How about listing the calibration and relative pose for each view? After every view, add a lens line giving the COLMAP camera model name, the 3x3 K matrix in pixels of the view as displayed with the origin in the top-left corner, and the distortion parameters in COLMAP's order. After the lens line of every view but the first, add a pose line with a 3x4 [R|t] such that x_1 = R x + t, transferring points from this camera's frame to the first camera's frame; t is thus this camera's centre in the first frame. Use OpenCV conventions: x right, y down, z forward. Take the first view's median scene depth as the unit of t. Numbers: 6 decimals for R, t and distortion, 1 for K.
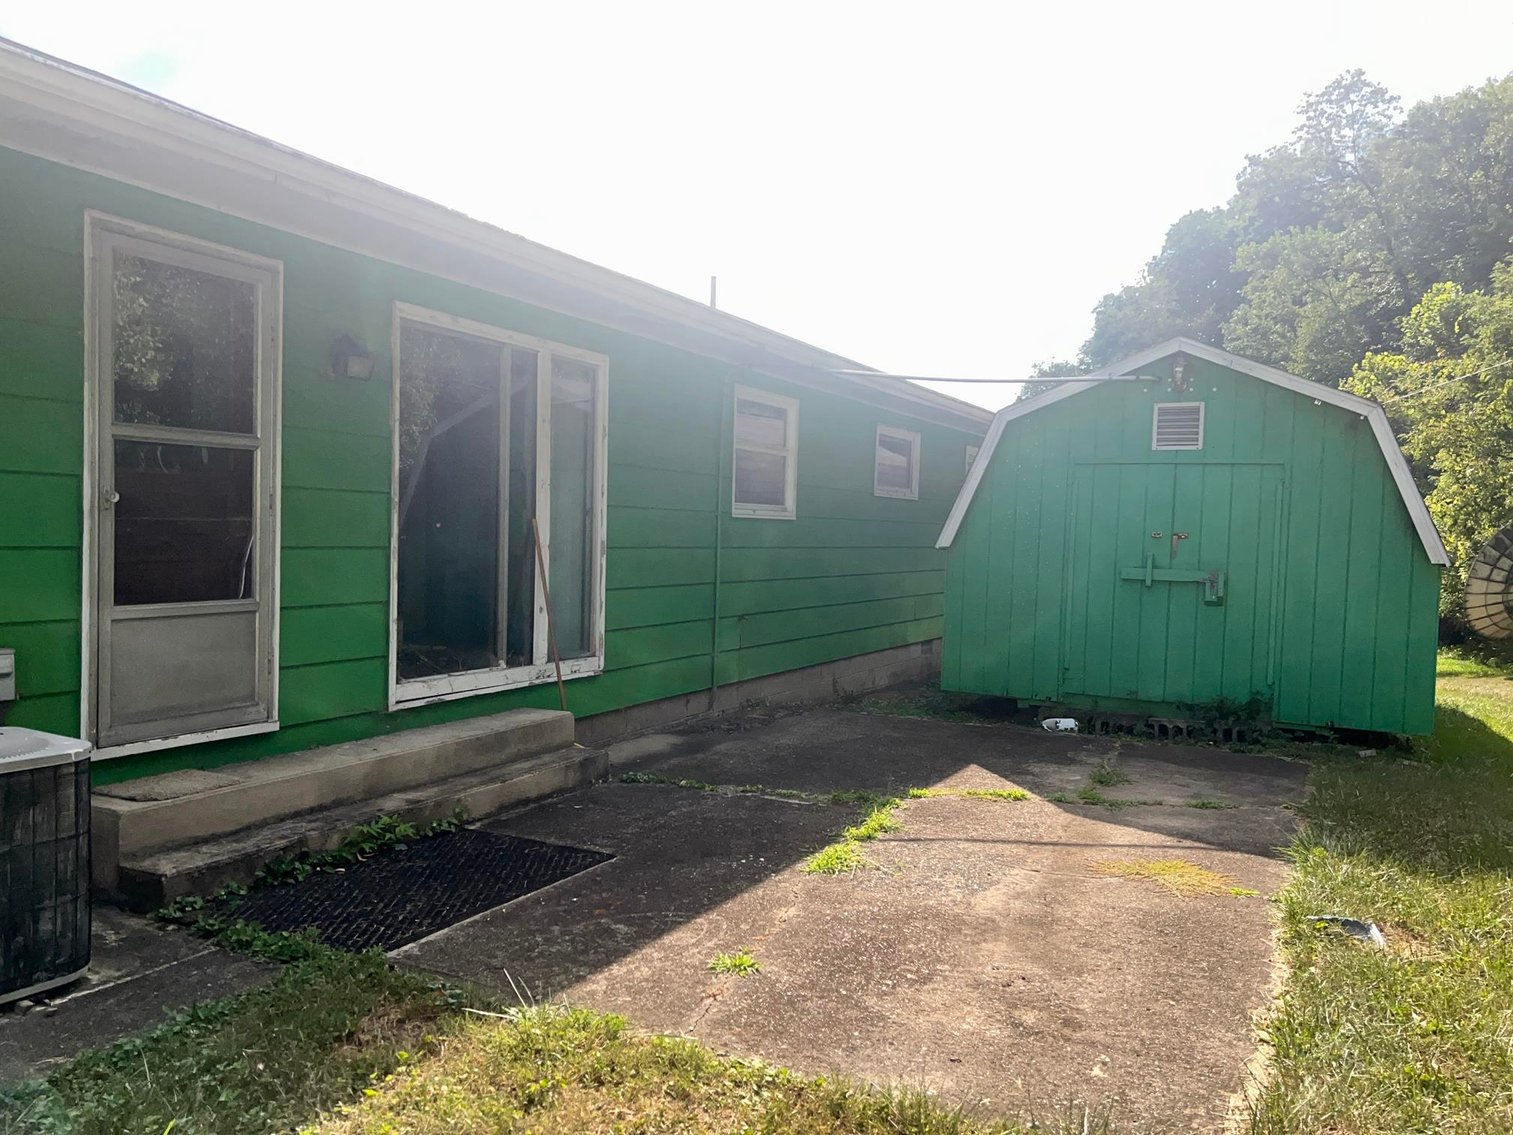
lens RADIAL K [[1142.8, 0, 756.5], [0, 1142.8, 567.5], [0, 0, 1]] dist [0.023739, -0.003956]
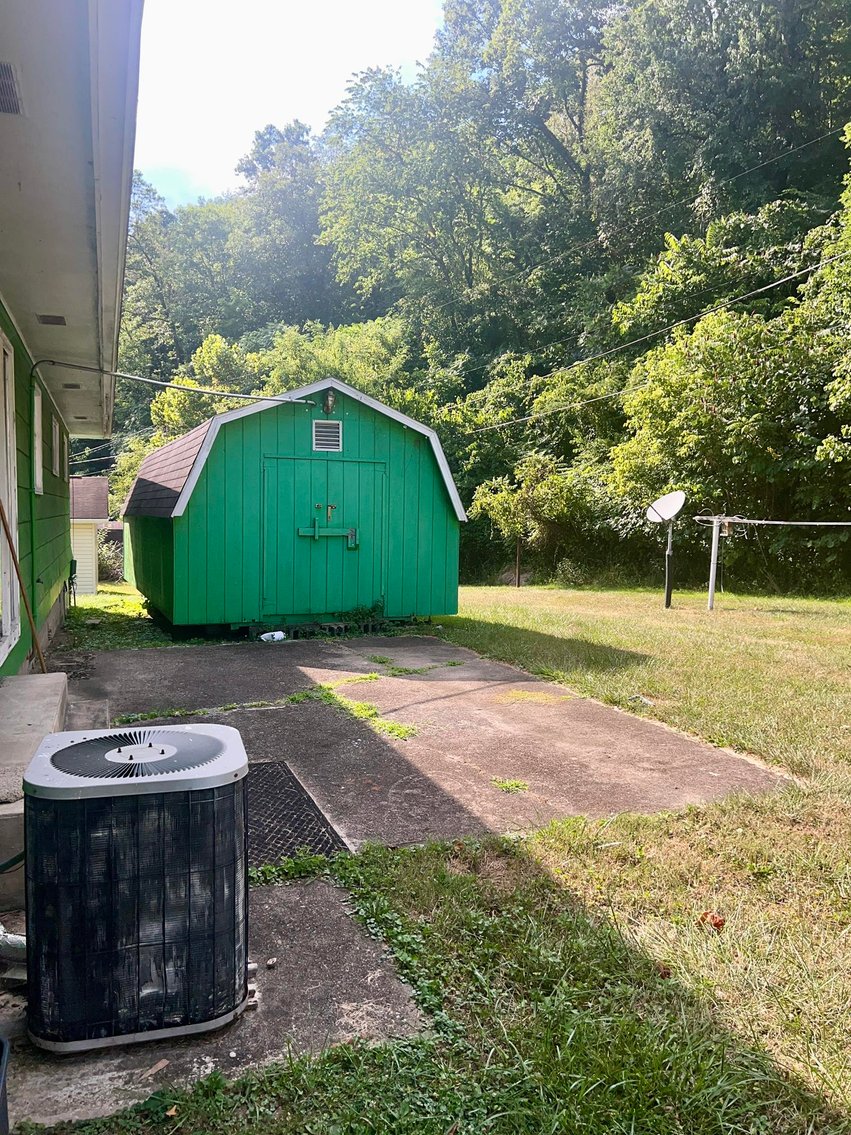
lens RADIAL K [[842.4, 0, 425.5], [0, 842.4, 567.5], [0, 0, 1]] dist [0.049927, -0.001002]
pose [[0.682776, -0.072872, 0.726985, -0.748065], [0.036153, 0.997164, 0.066000, -0.030420], [-0.729733, -0.018780, 0.683474, 0.233794]]
